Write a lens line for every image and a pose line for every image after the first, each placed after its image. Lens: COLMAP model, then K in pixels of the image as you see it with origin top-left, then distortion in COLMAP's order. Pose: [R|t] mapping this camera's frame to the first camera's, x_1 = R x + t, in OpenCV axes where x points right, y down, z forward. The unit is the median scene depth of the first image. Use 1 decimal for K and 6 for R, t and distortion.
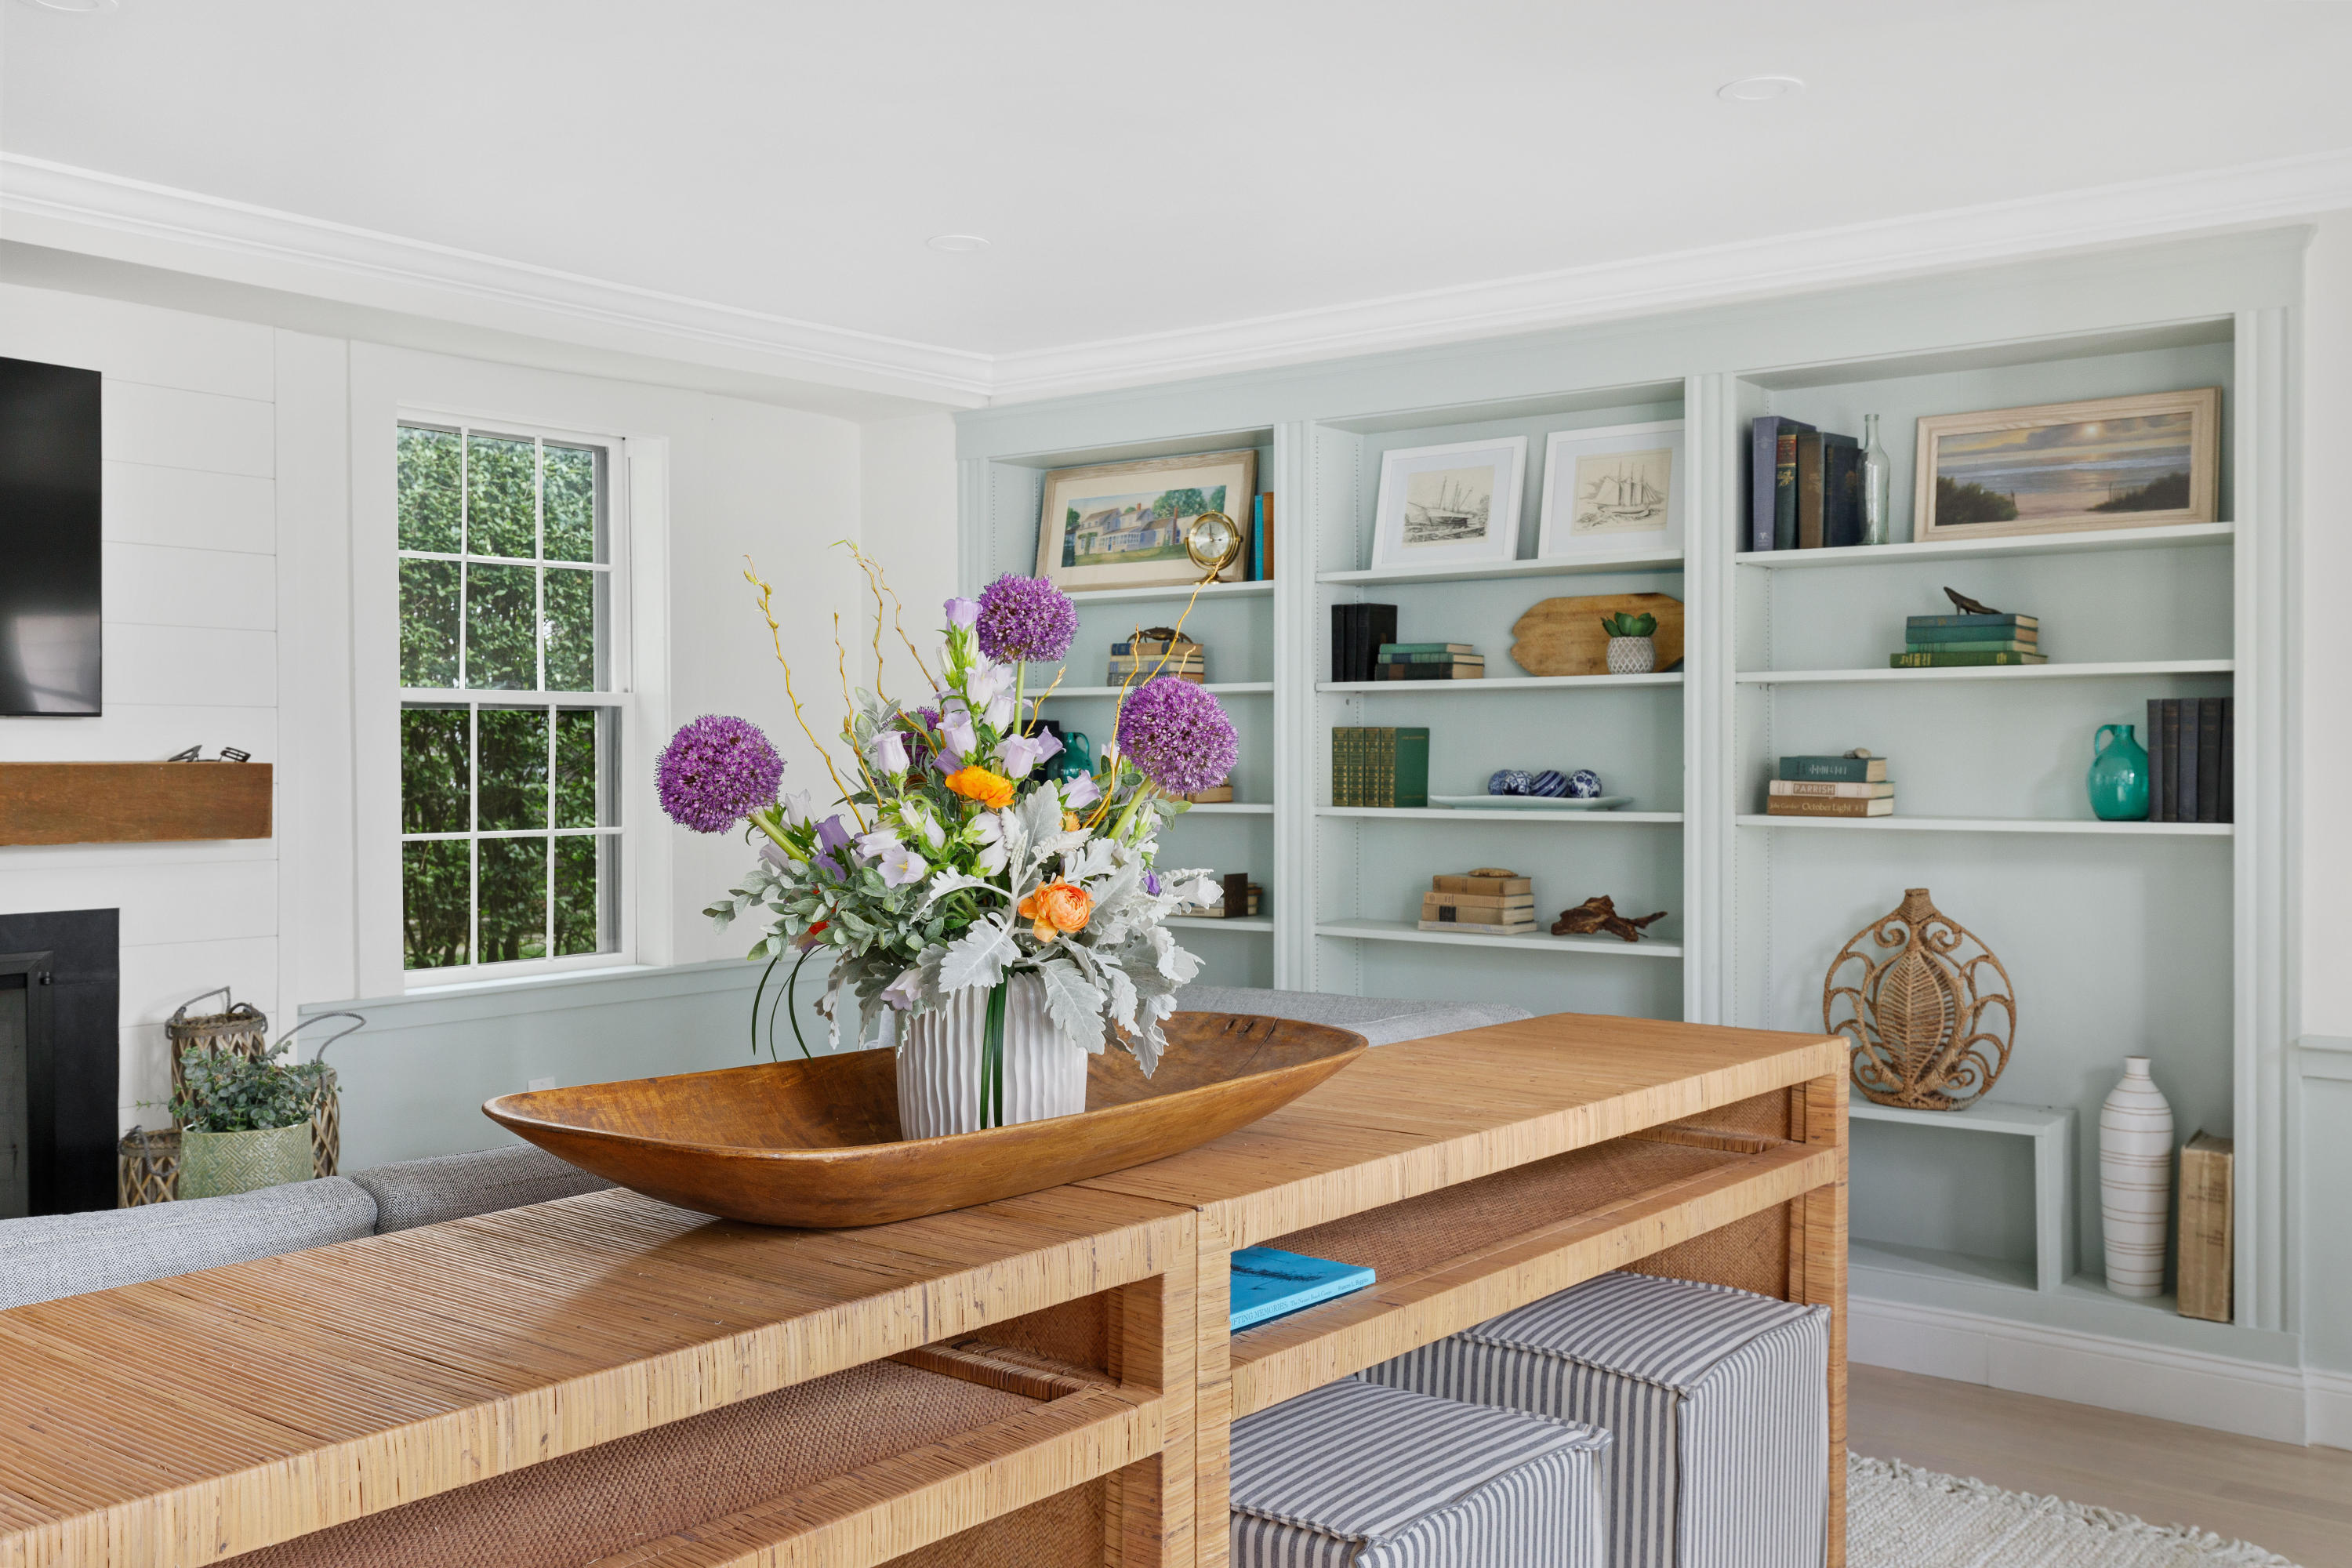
lens RADIAL K [[2125.7, 0, 1176.0], [0, 2125.7, 784.0], [0, 0, 1]] dist [0.007705, 0.008550]
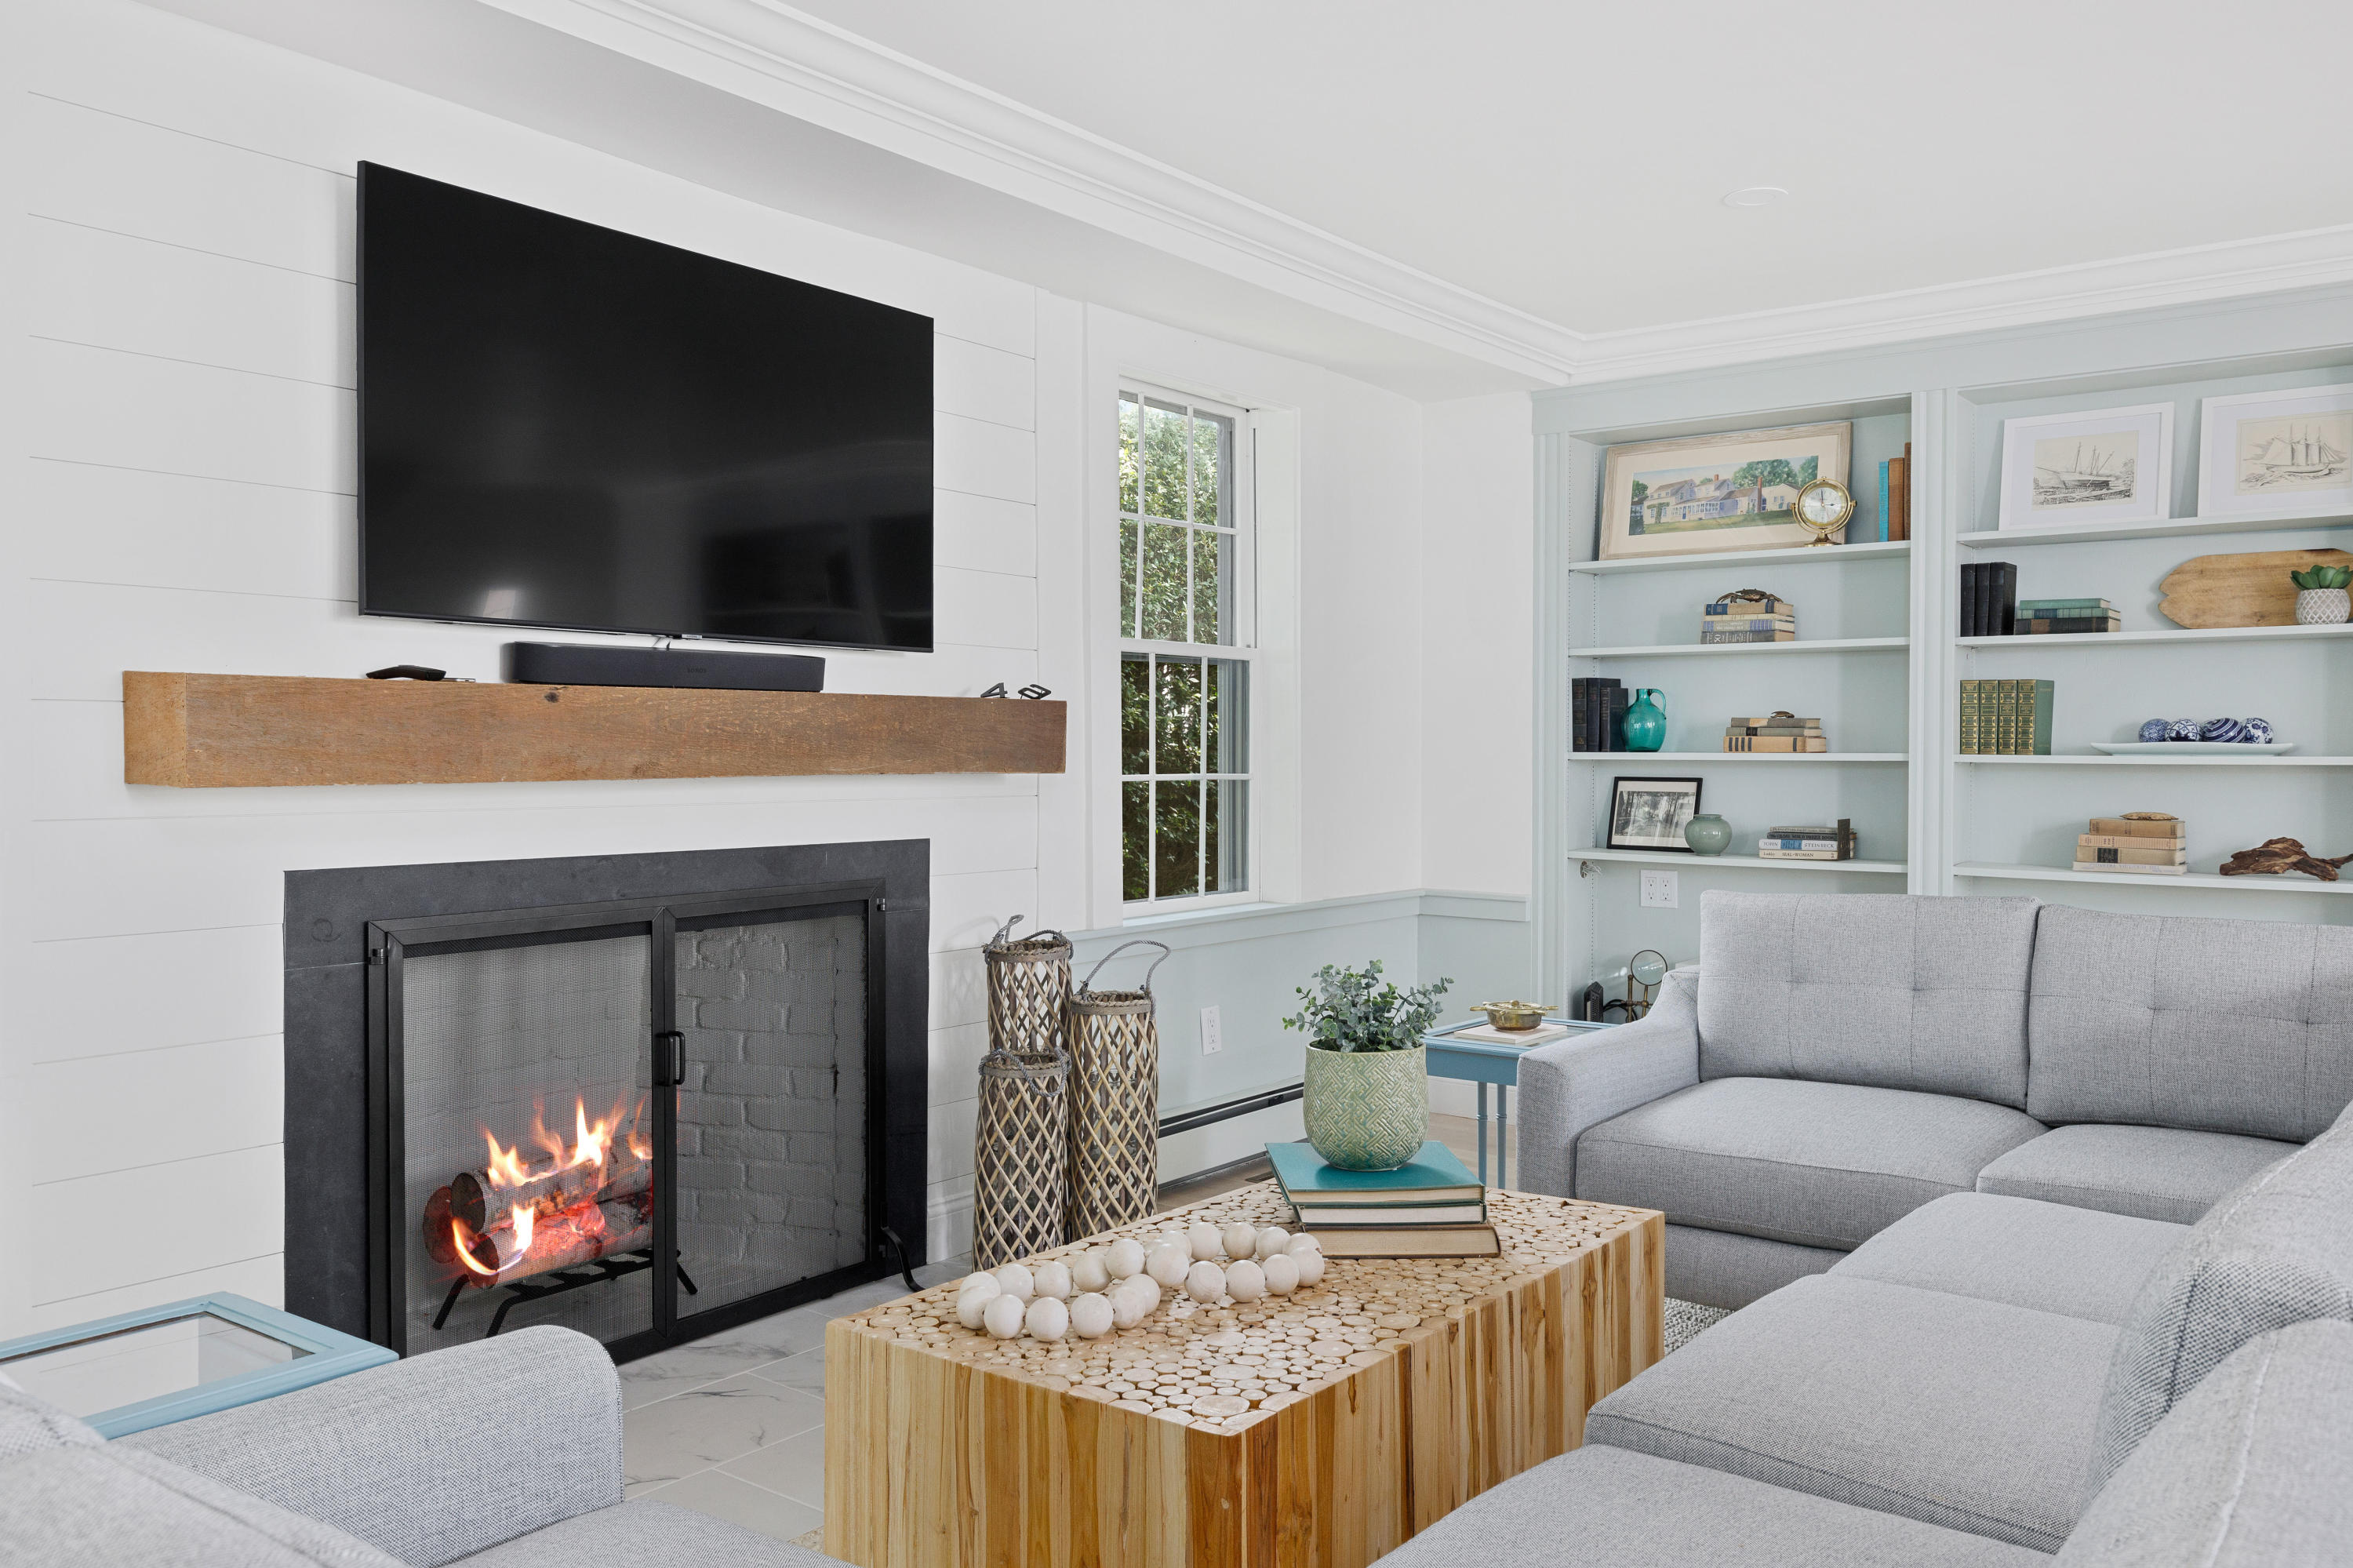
lens RADIAL K [[1768.7, 0, 1176.5], [0, 1768.7, 784.0], [0, 0, 1]] dist [0.000712, -0.001428]
pose [[0.999962, 0.005243, -0.006963, -0.315320], [-0.005193, 0.999960, 0.007217, 0.021129], [0.007001, -0.007180, 0.999950, 0.118060]]
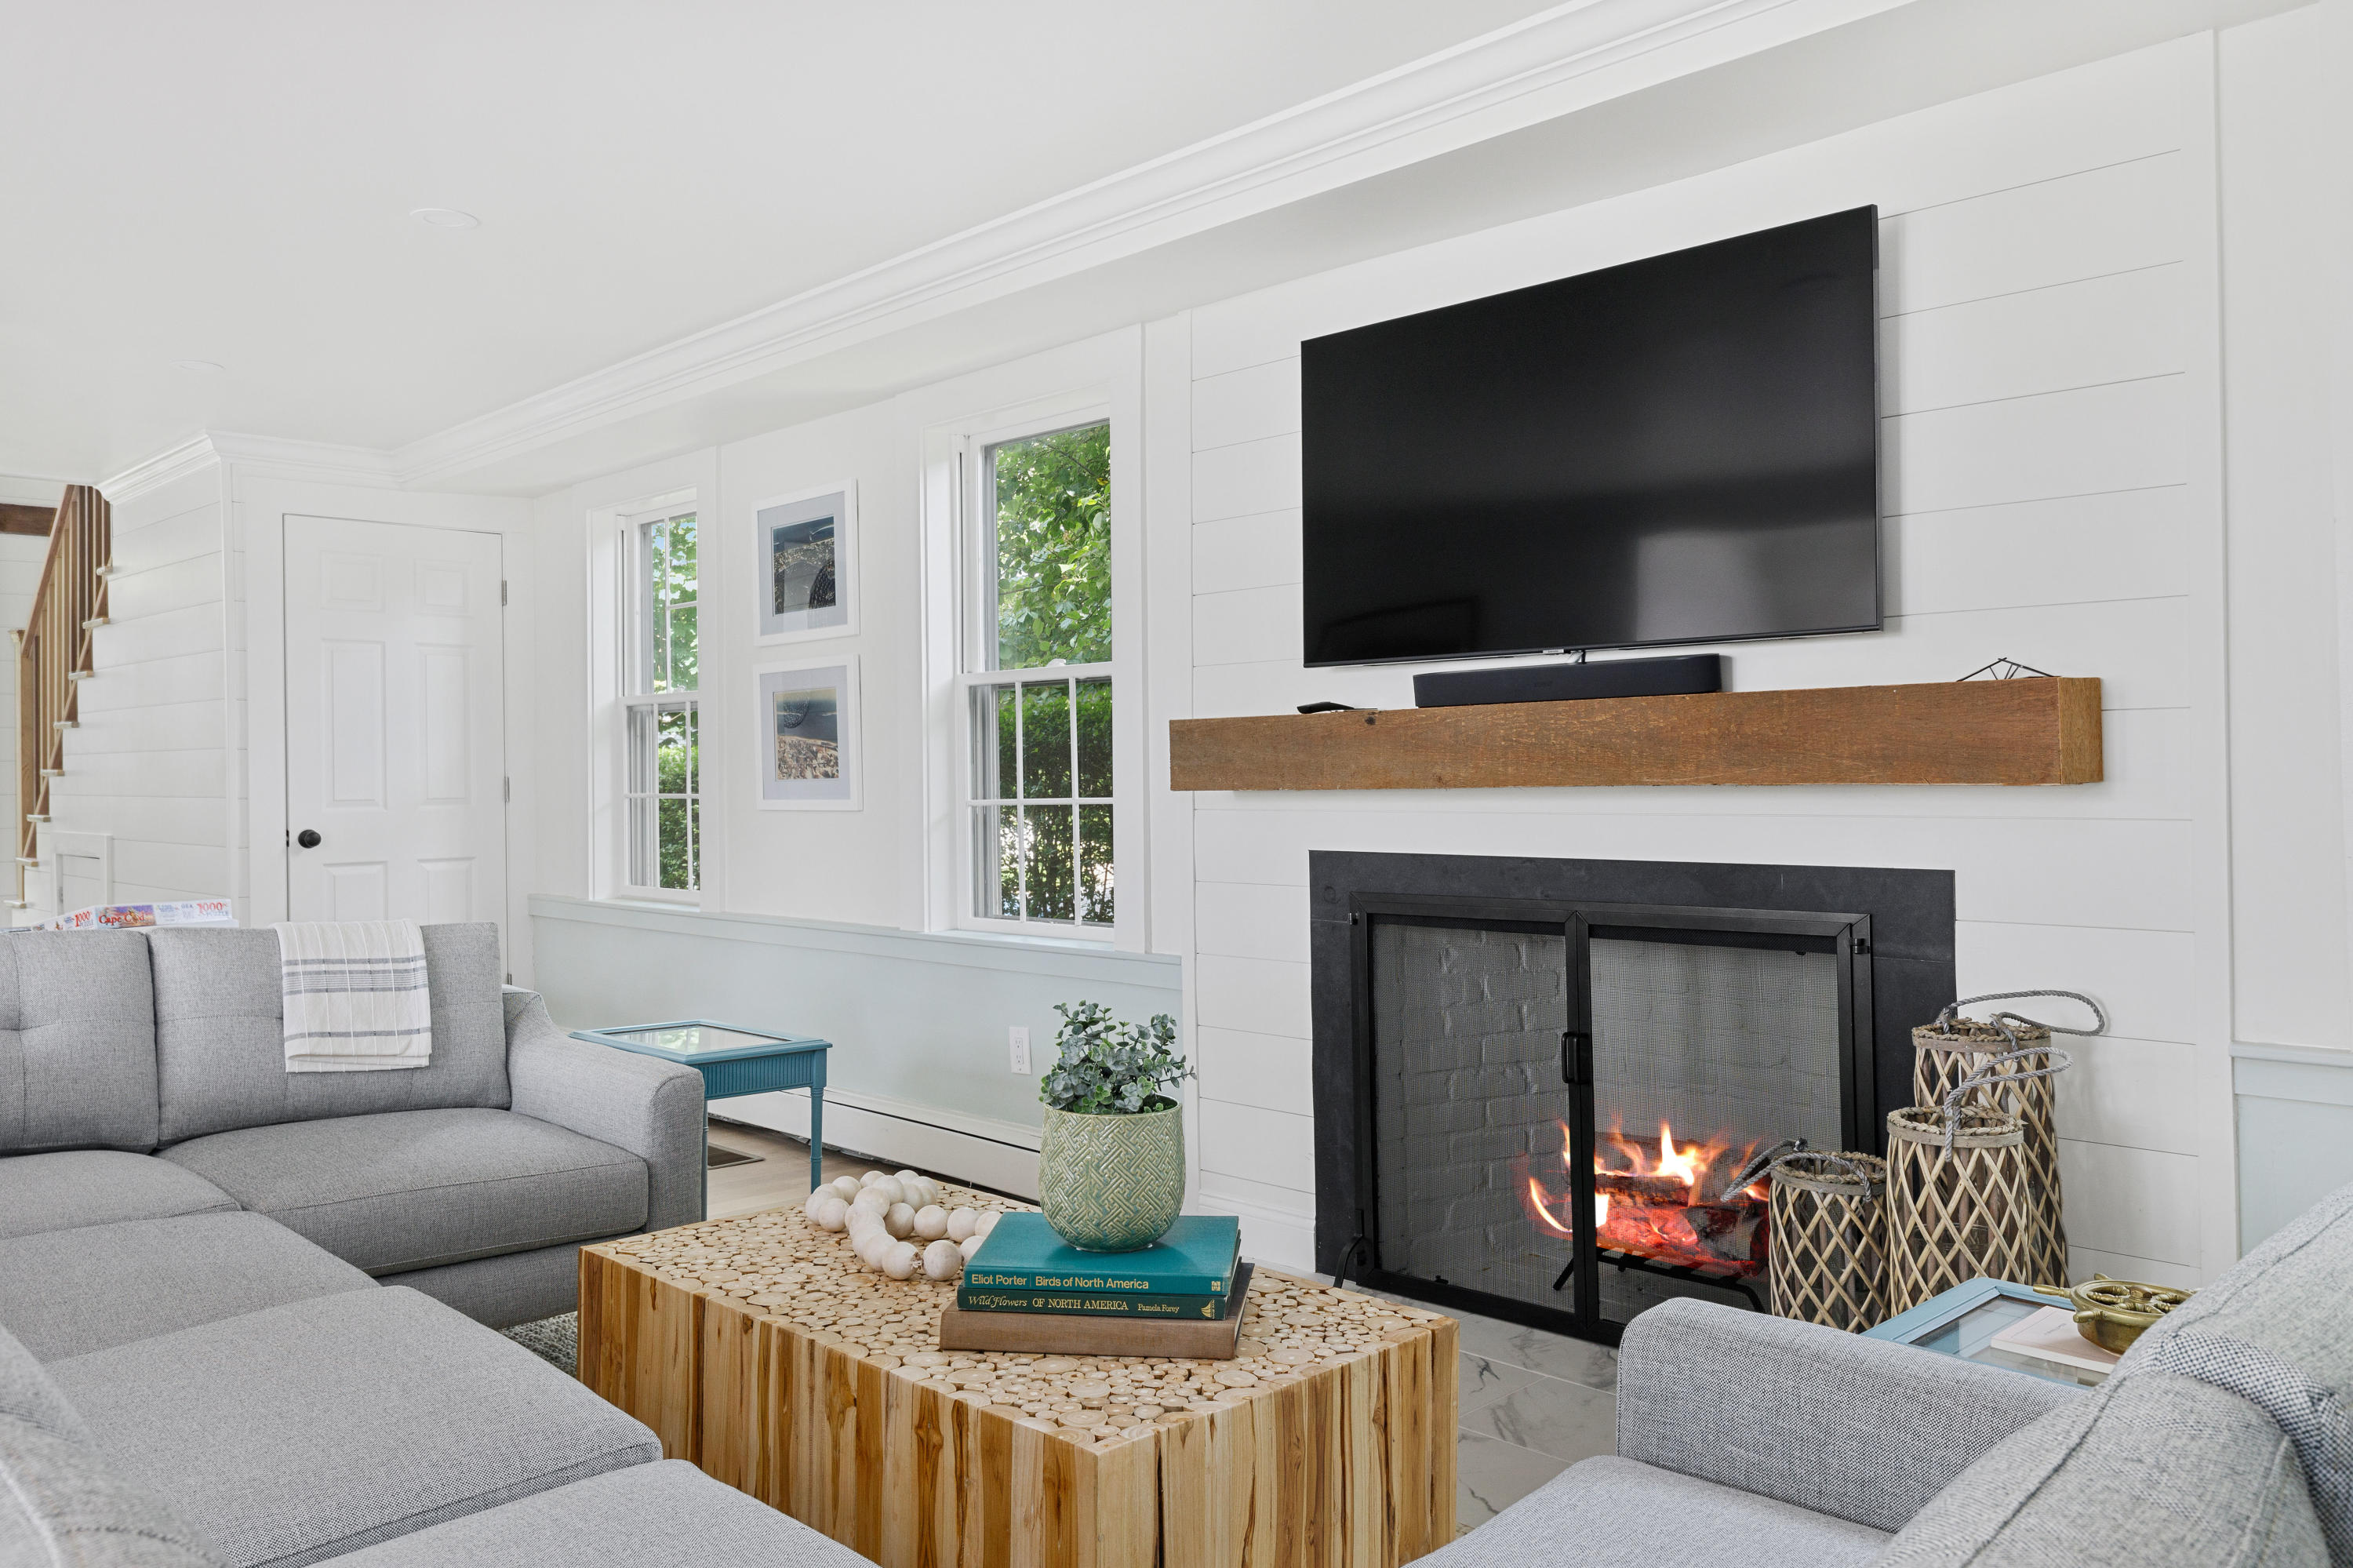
lens RADIAL K [[1670.6, 0, 1176.5], [0, 1670.6, 784.0], [0, 0, 1]] dist [0.000727, -0.000730]
pose [[-0.115178, 0.014214, -0.993243, 0.132669], [0.006957, 0.999885, 0.013502, 0.013929], [0.993320, -0.005355, -0.115264, 0.672739]]
